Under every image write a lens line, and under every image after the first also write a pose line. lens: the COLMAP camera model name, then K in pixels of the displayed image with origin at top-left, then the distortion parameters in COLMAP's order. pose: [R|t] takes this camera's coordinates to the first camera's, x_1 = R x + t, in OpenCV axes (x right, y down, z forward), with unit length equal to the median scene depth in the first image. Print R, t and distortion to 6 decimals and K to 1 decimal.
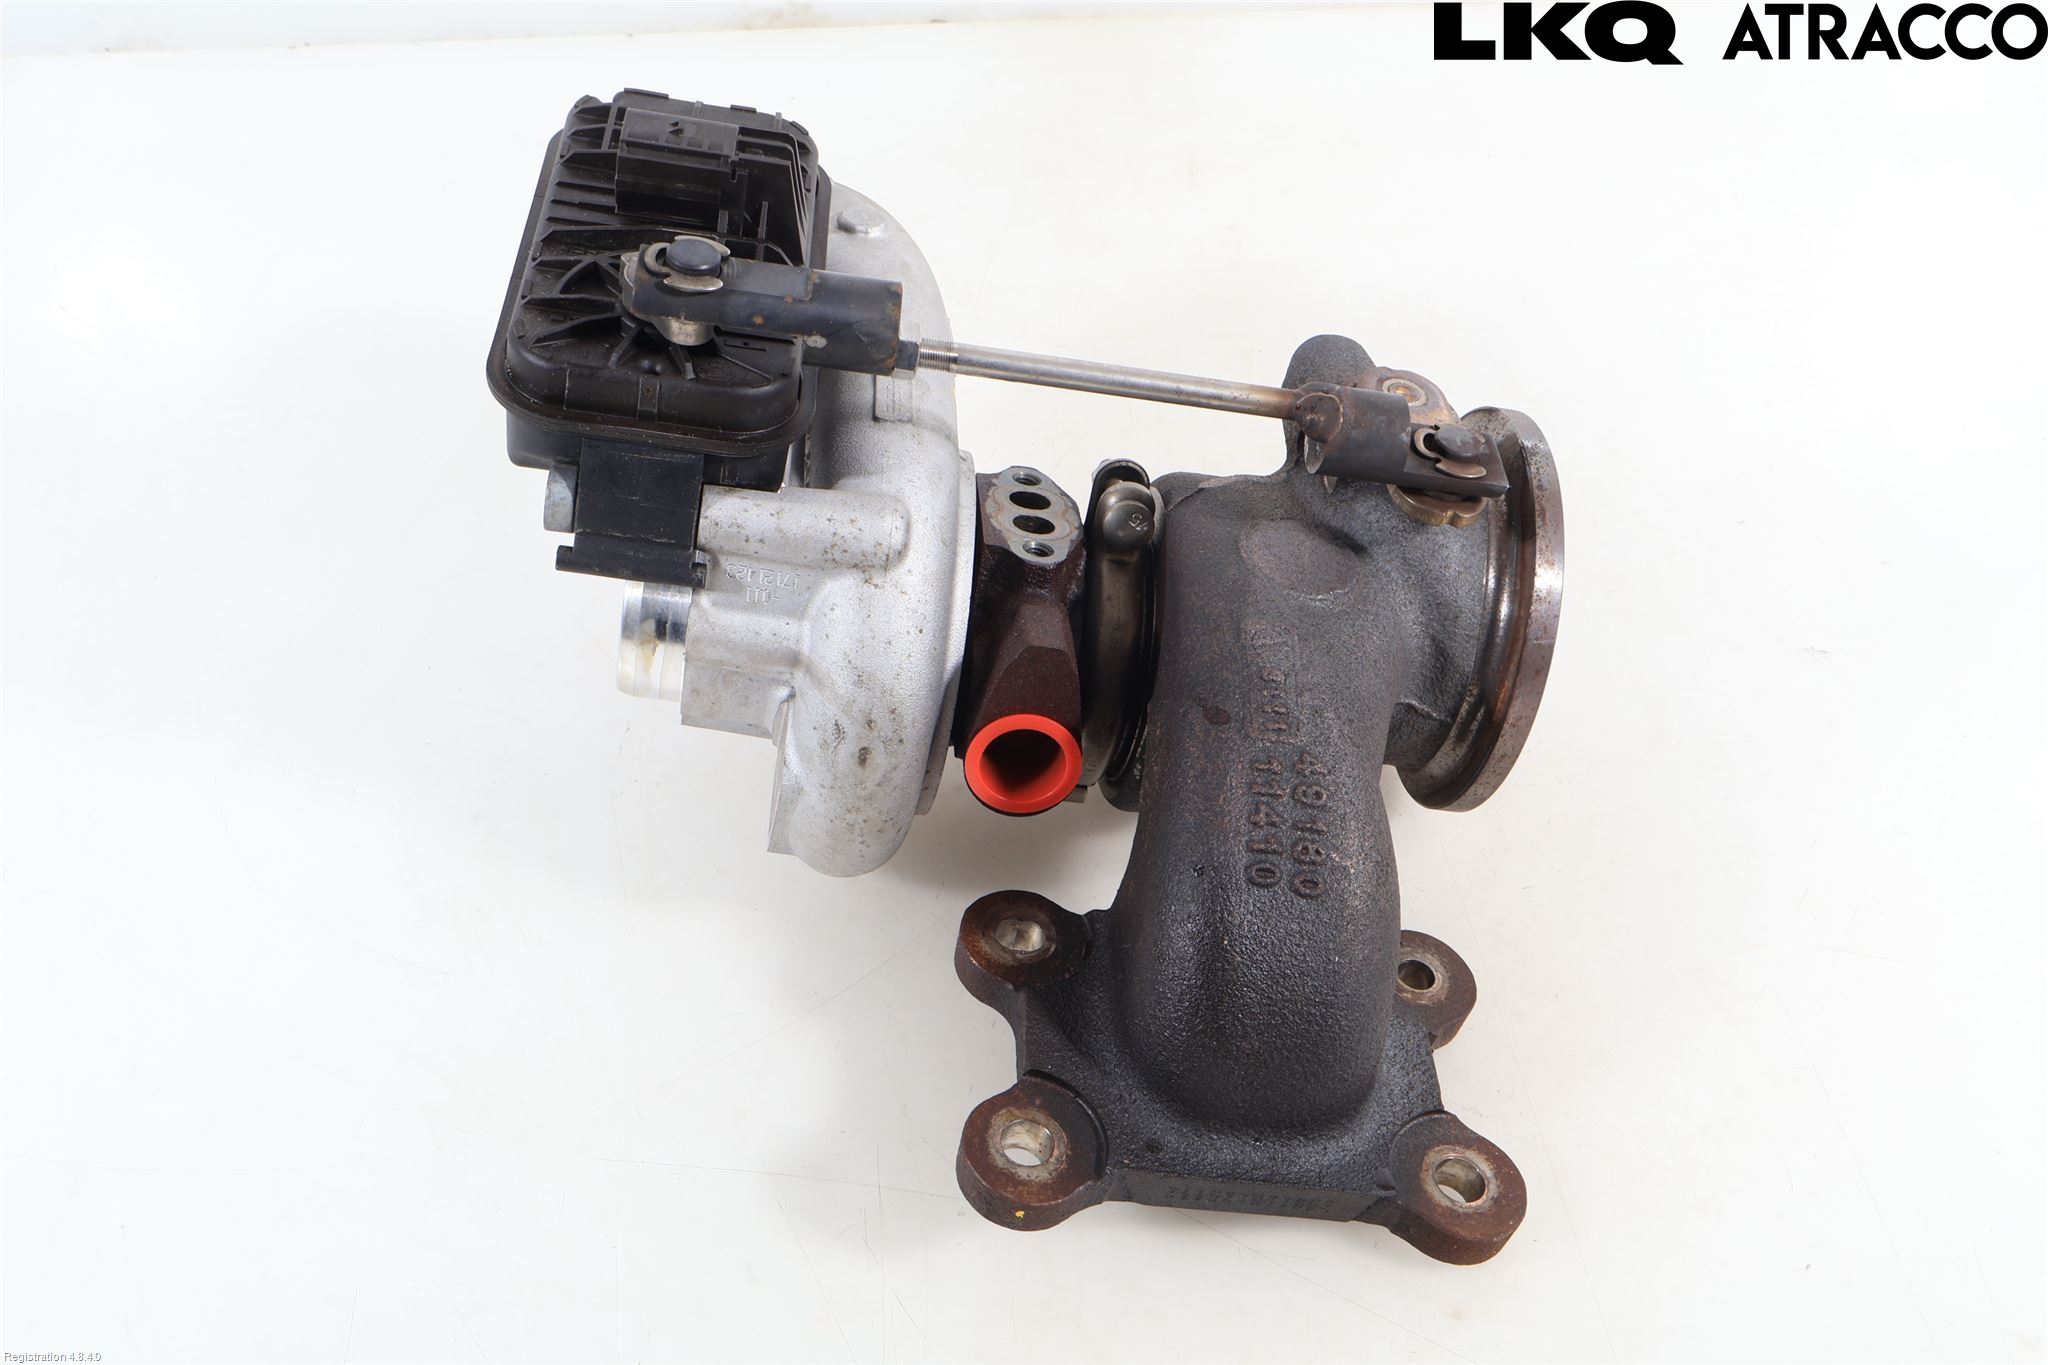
lens RADIAL K [[2144.0, 0, 1023.9], [0, 2144.0, 682.0], [0, 0, 1]] dist [-0.030376, 0.000000]
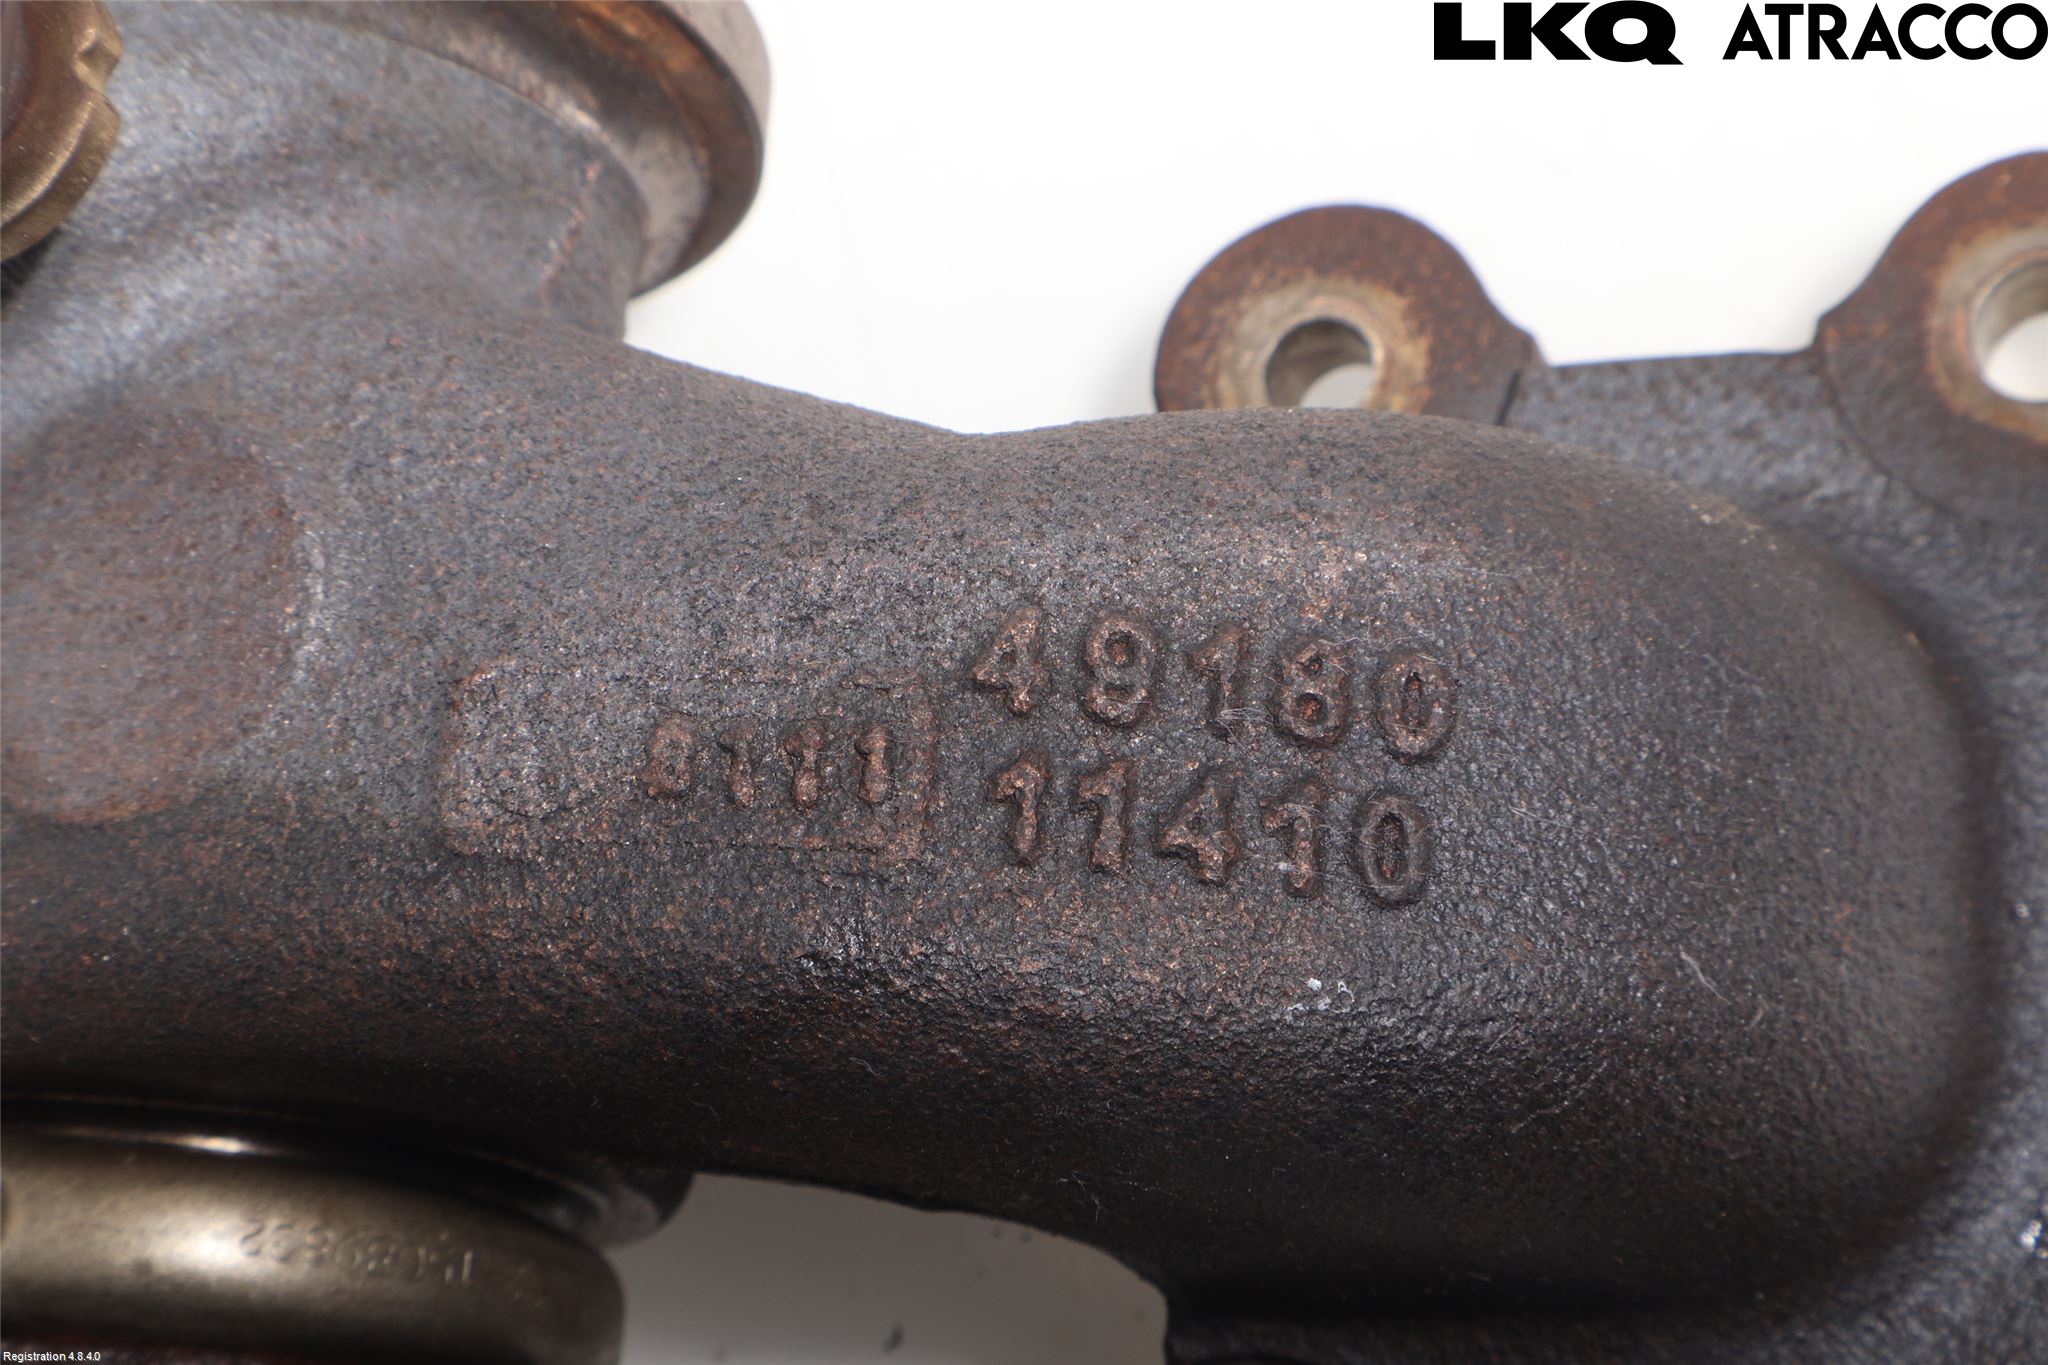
lens RADIAL K [[4195.8, 0, 1024.3], [0, 4195.8, 682.5], [0, 0, 1]] dist [-0.004031, 0.000000]
pose [[0.033290, -0.993945, 0.104715, 0.067718], [0.876957, 0.079306, 0.473979, -0.226267], [-0.479414, 0.076052, 0.874288, 0.475719]]
